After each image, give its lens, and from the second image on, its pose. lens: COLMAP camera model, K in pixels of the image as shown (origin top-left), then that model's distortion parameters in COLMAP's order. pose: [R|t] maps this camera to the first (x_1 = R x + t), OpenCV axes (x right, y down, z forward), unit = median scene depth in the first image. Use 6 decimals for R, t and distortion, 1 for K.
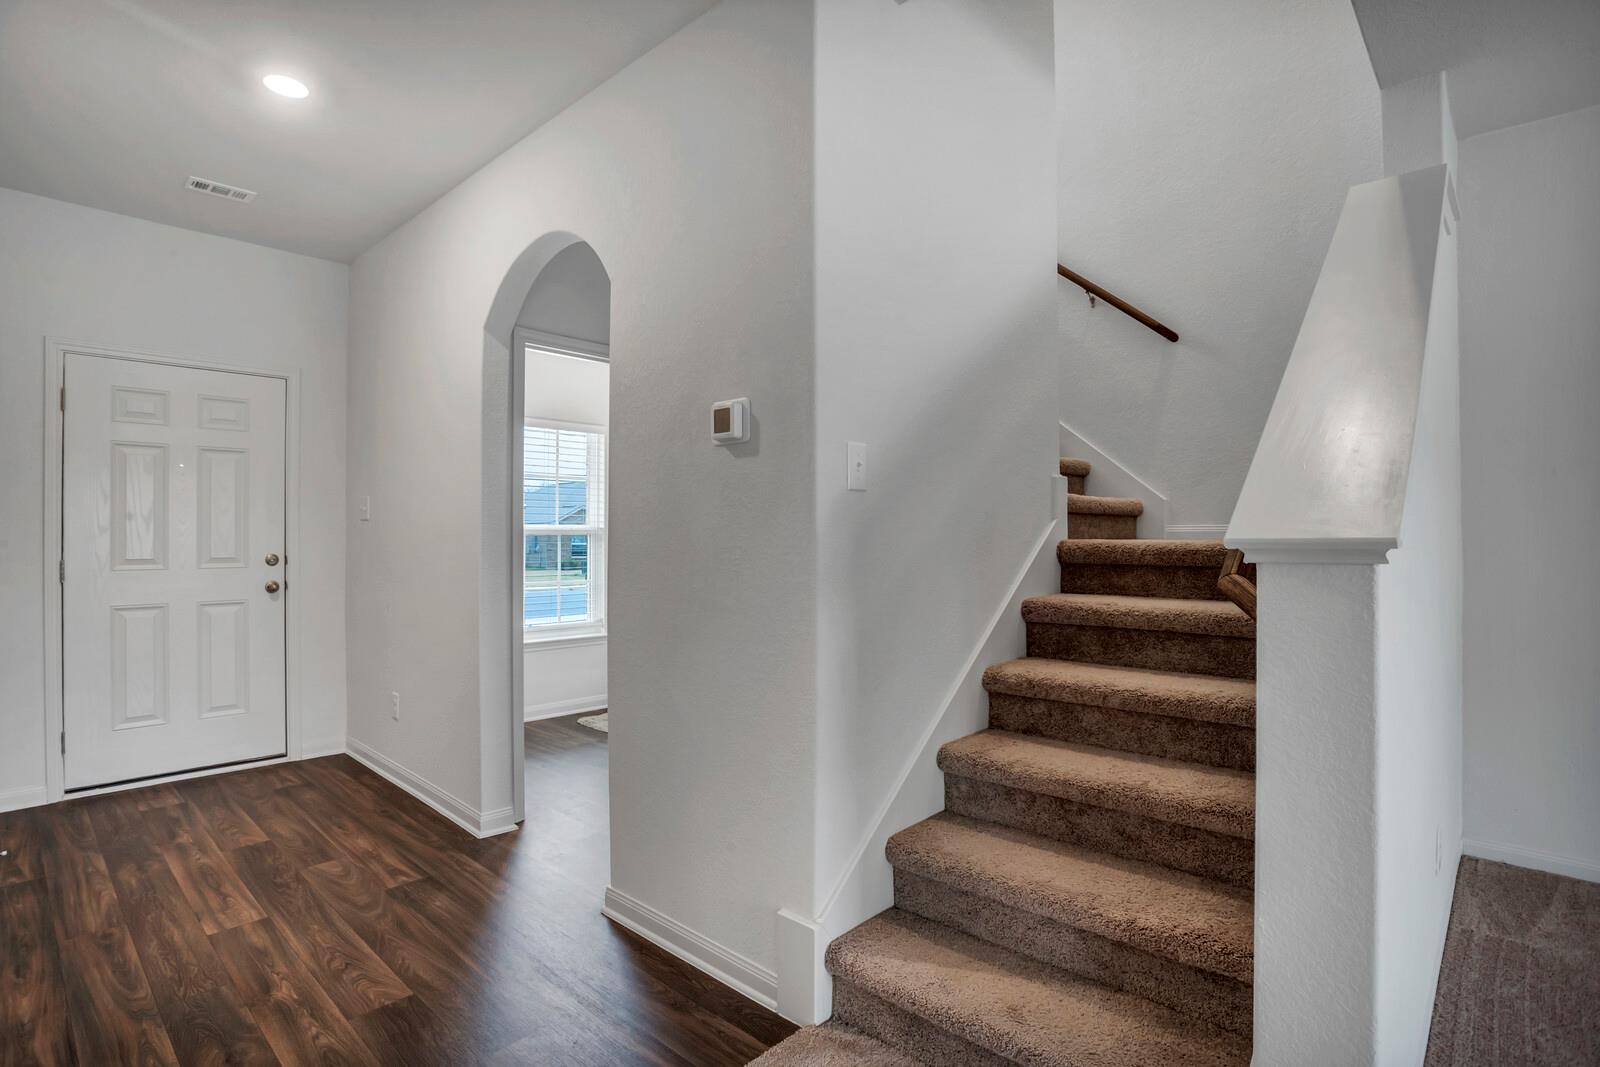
lens RADIAL K [[787.3, 0, 790.2], [0, 787.3, 534.9], [0, 0, 1]] dist [-0.039999, 0.003082]
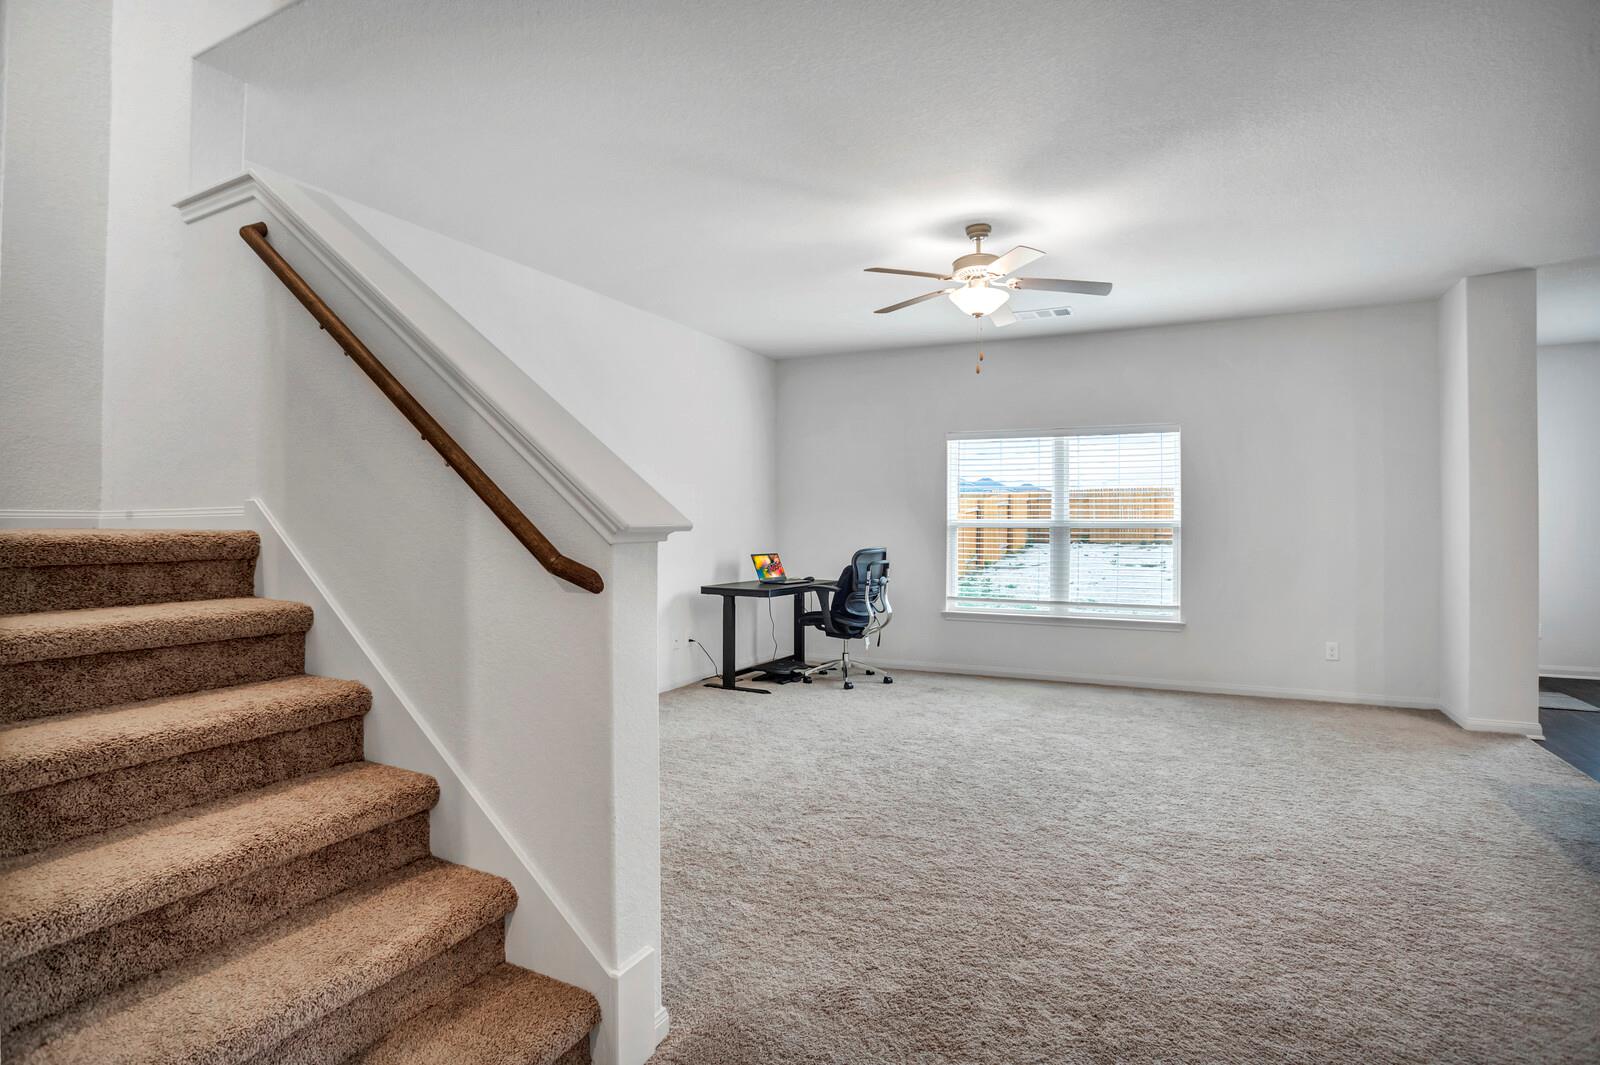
lens RADIAL K [[787.3, 0, 801.7], [0, 787.3, 532.5], [0, 0, 1]] dist [-0.039999, 0.003082]
pose [[-0.296303, -0.006432, 0.955072, -0.447782], [-0.002019, 0.999979, 0.006108, 0.005062], [-0.955092, -0.000119, -0.296310, 0.657061]]
